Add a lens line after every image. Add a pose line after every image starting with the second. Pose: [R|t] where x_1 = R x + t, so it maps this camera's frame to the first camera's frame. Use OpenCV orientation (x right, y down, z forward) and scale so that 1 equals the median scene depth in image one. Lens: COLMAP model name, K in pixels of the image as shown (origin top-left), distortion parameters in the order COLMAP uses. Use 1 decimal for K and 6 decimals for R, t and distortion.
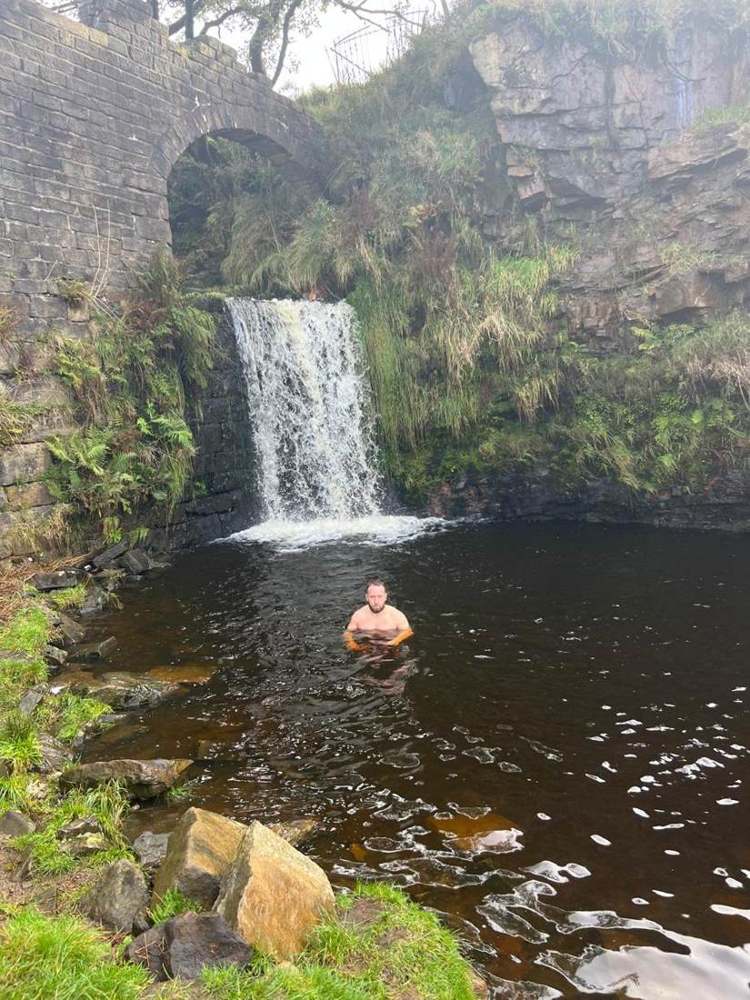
lens RADIAL K [[758.5, 0, 368.4], [0, 758.5, 526.4], [0, 0, 1]] dist [0.054973, -0.061940]
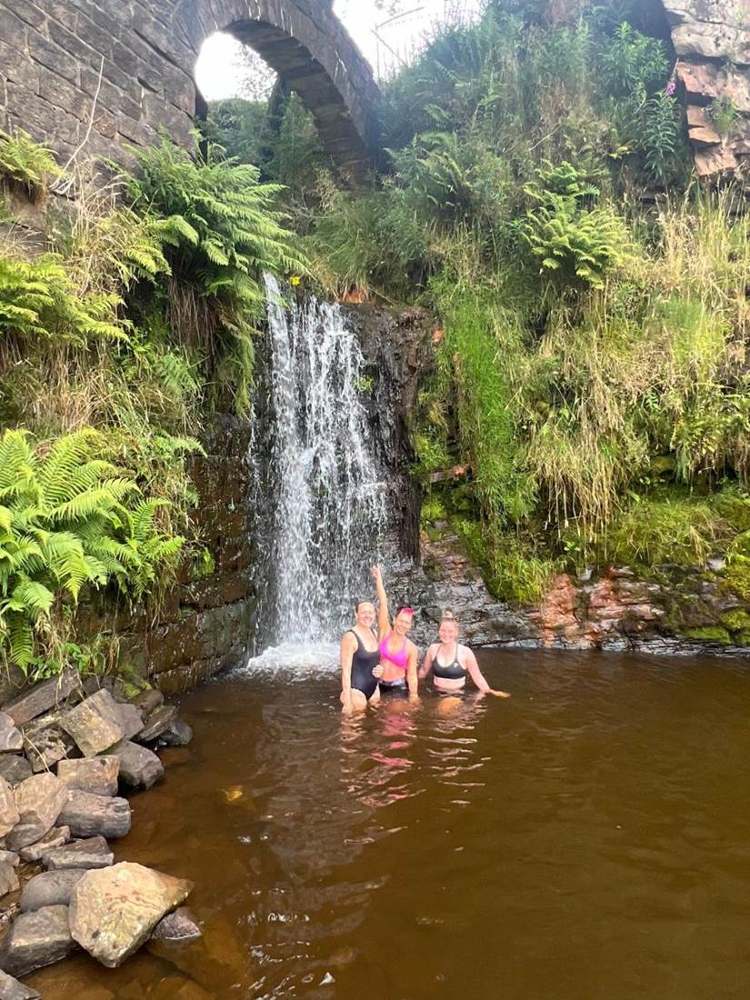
lens RADIAL K [[686.9, 0, 365.8], [0, 686.9, 498.1], [0, 0, 1]] dist [-0.000038, 0.000797]
pose [[0.988711, 0.062378, 0.136237, -0.177281], [-0.045228, 0.991058, -0.125536, -0.041442], [-0.142849, 0.117957, 0.982690, 0.471749]]
